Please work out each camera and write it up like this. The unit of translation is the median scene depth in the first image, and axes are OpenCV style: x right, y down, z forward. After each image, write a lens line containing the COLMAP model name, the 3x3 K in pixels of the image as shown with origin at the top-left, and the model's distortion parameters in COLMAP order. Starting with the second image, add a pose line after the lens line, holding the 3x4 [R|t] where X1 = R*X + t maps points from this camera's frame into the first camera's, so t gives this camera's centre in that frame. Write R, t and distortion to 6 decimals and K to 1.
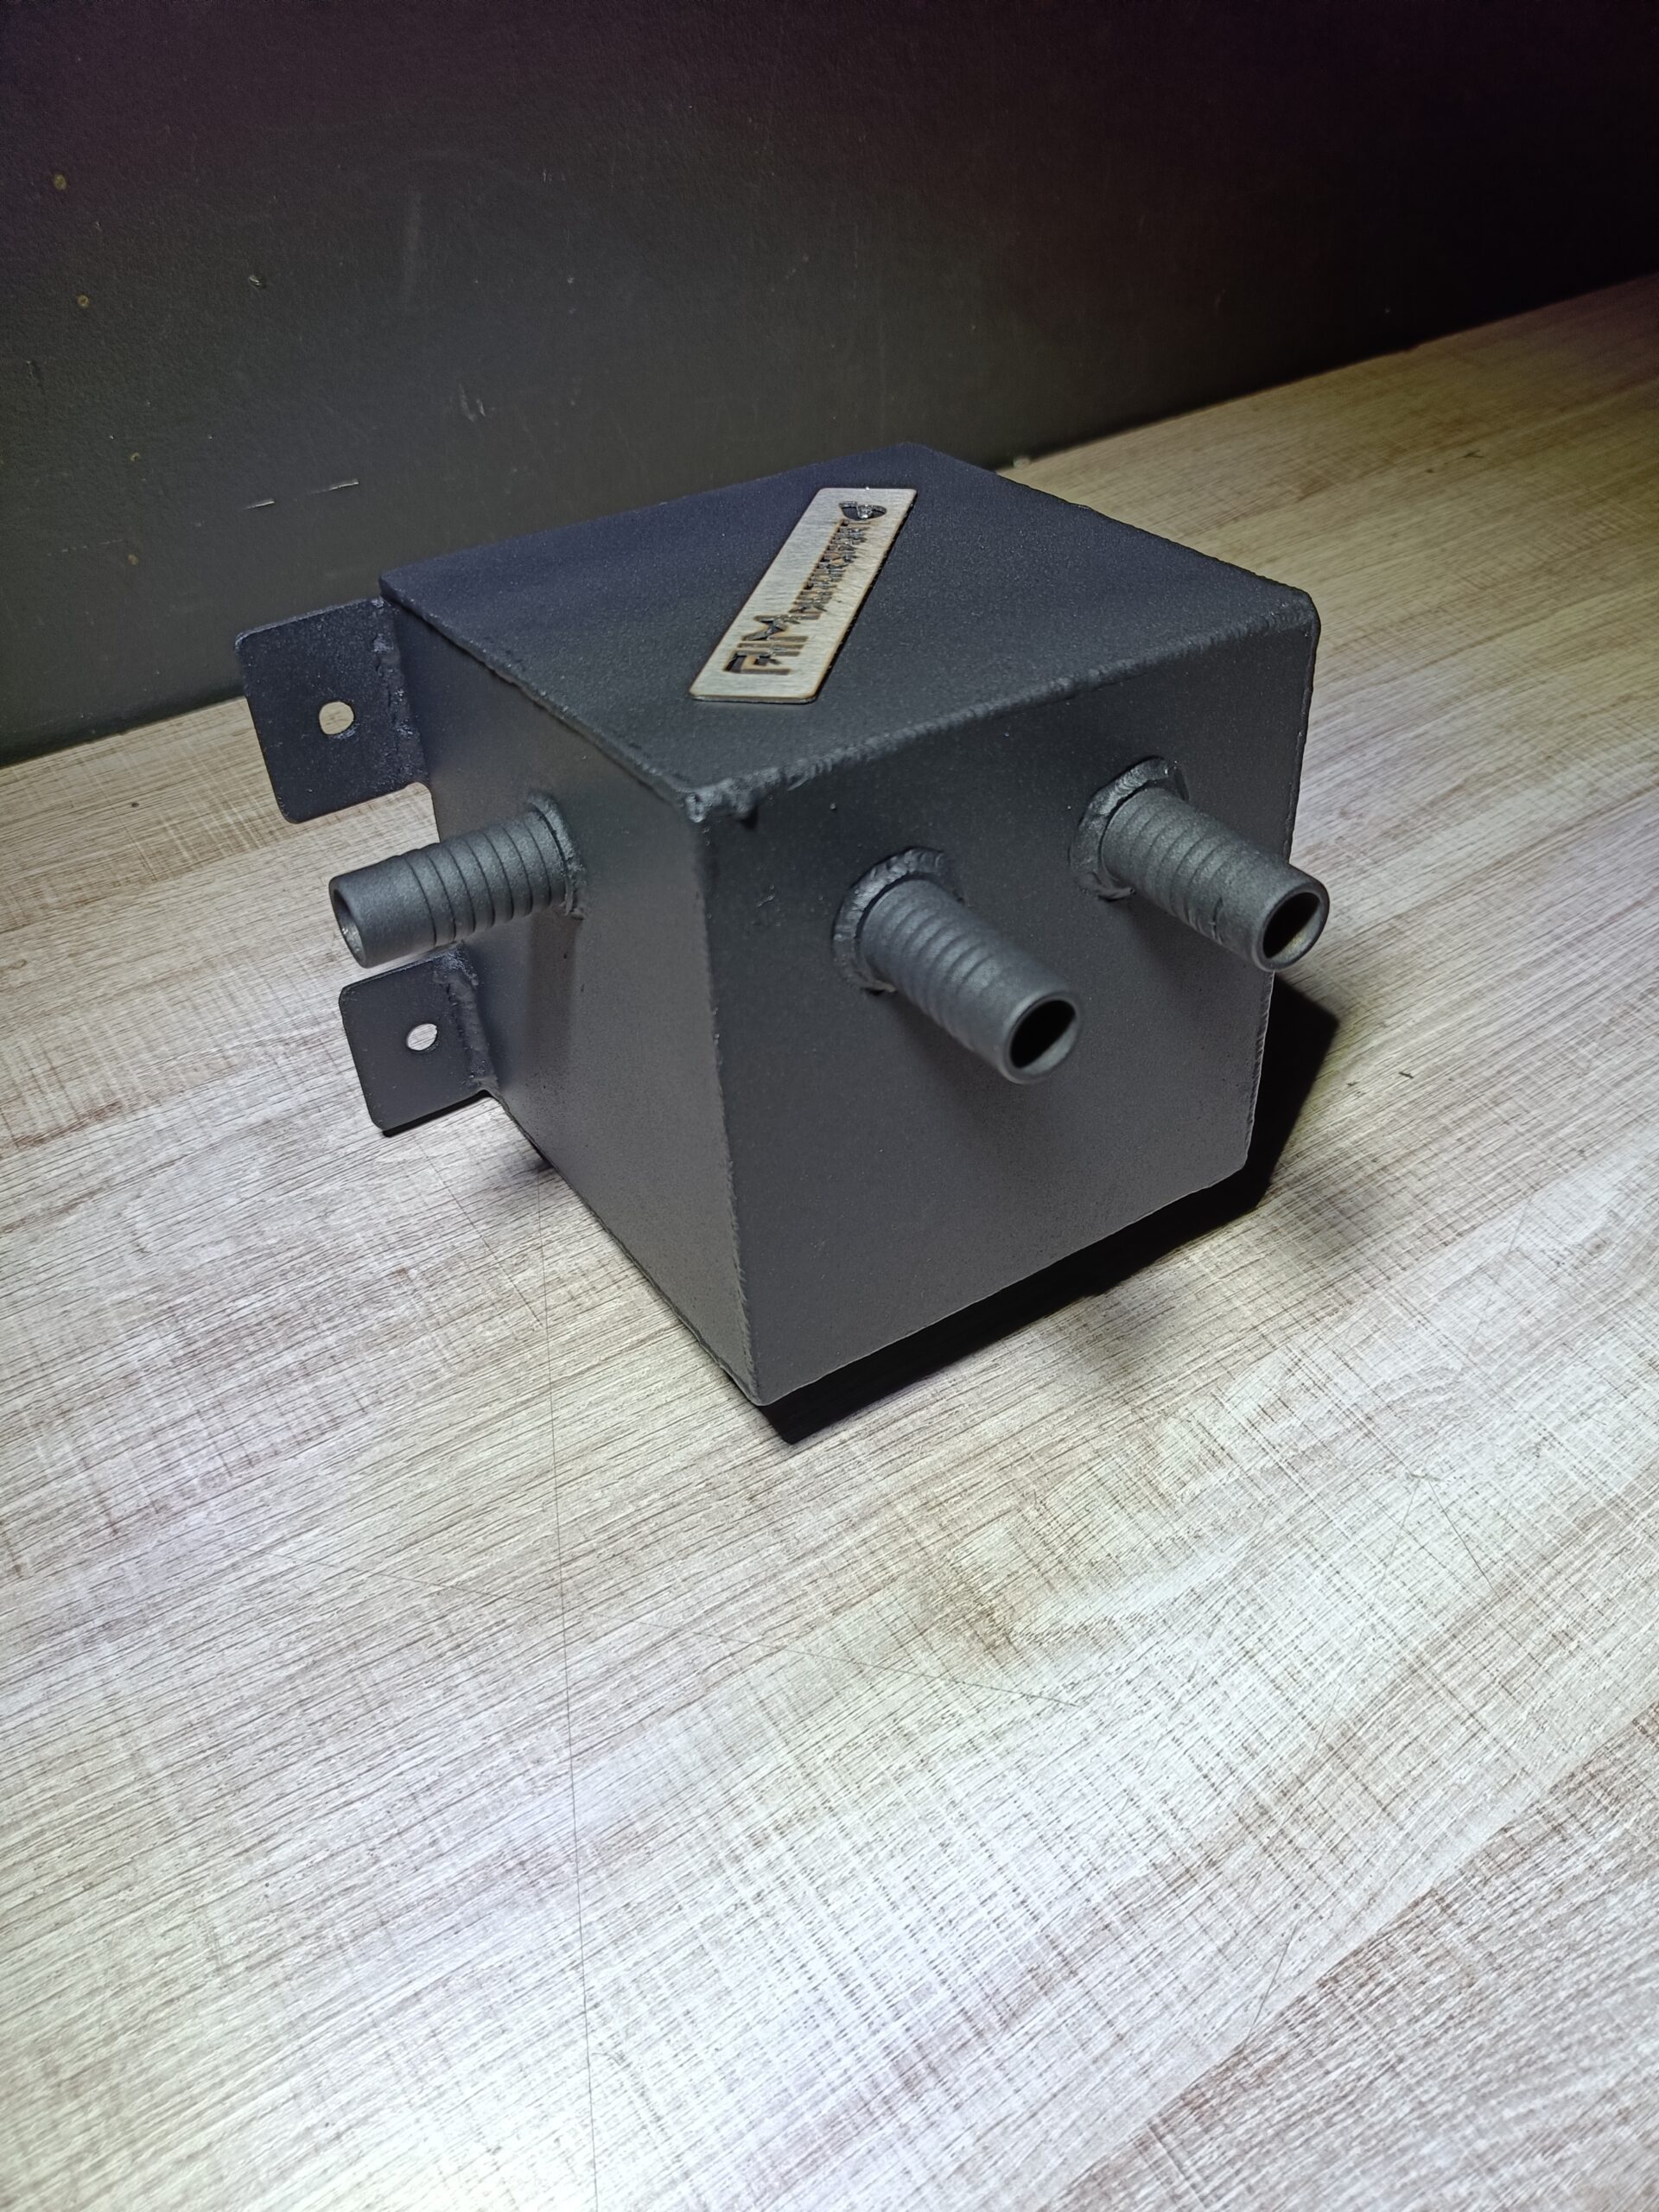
lens RADIAL K [[1632.4, 0, 817.1], [0, 1632.4, 1109.1], [0, 0, 1]] dist [-0.002924, -0.012697]
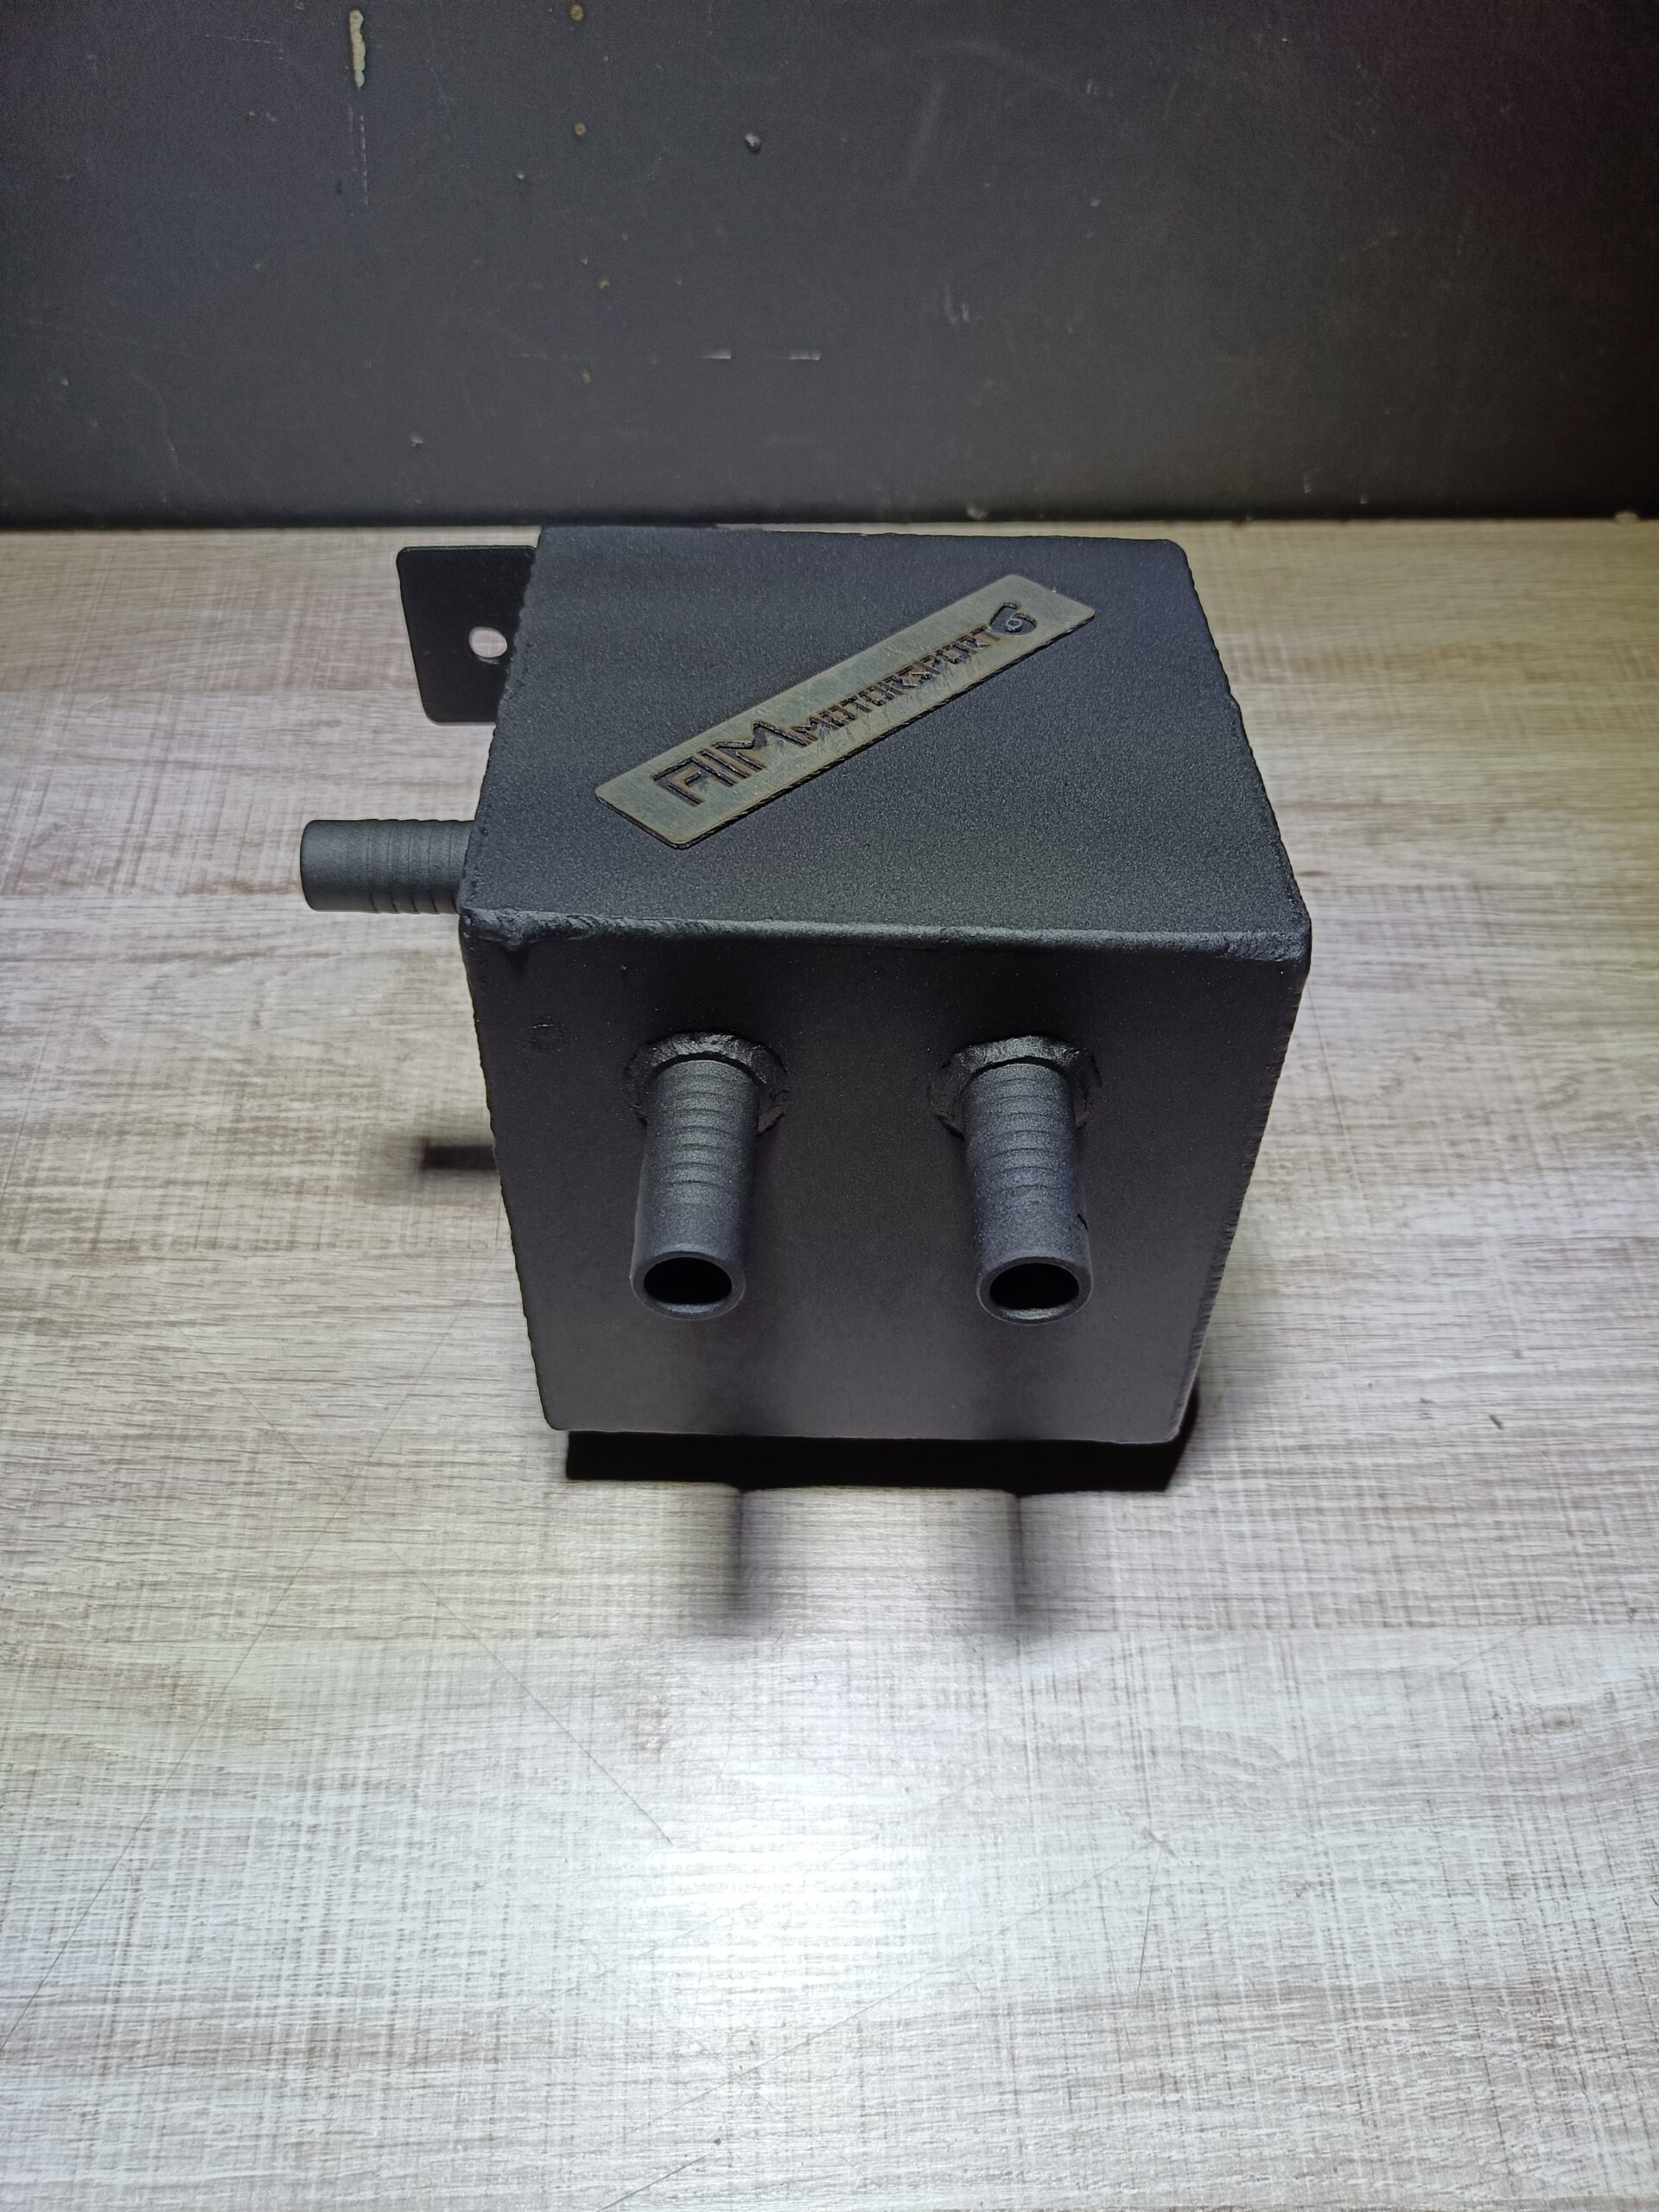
lens RADIAL K [[1632.4, 0, 817.1], [0, 1632.4, 1109.1], [0, 0, 1]] dist [-0.002924, -0.012697]
pose [[0.844807, 0.426774, -0.322746, 0.361990], [-0.379624, 0.903141, 0.200556, -0.277667], [0.377077, -0.046909, 0.924993, 0.118717]]
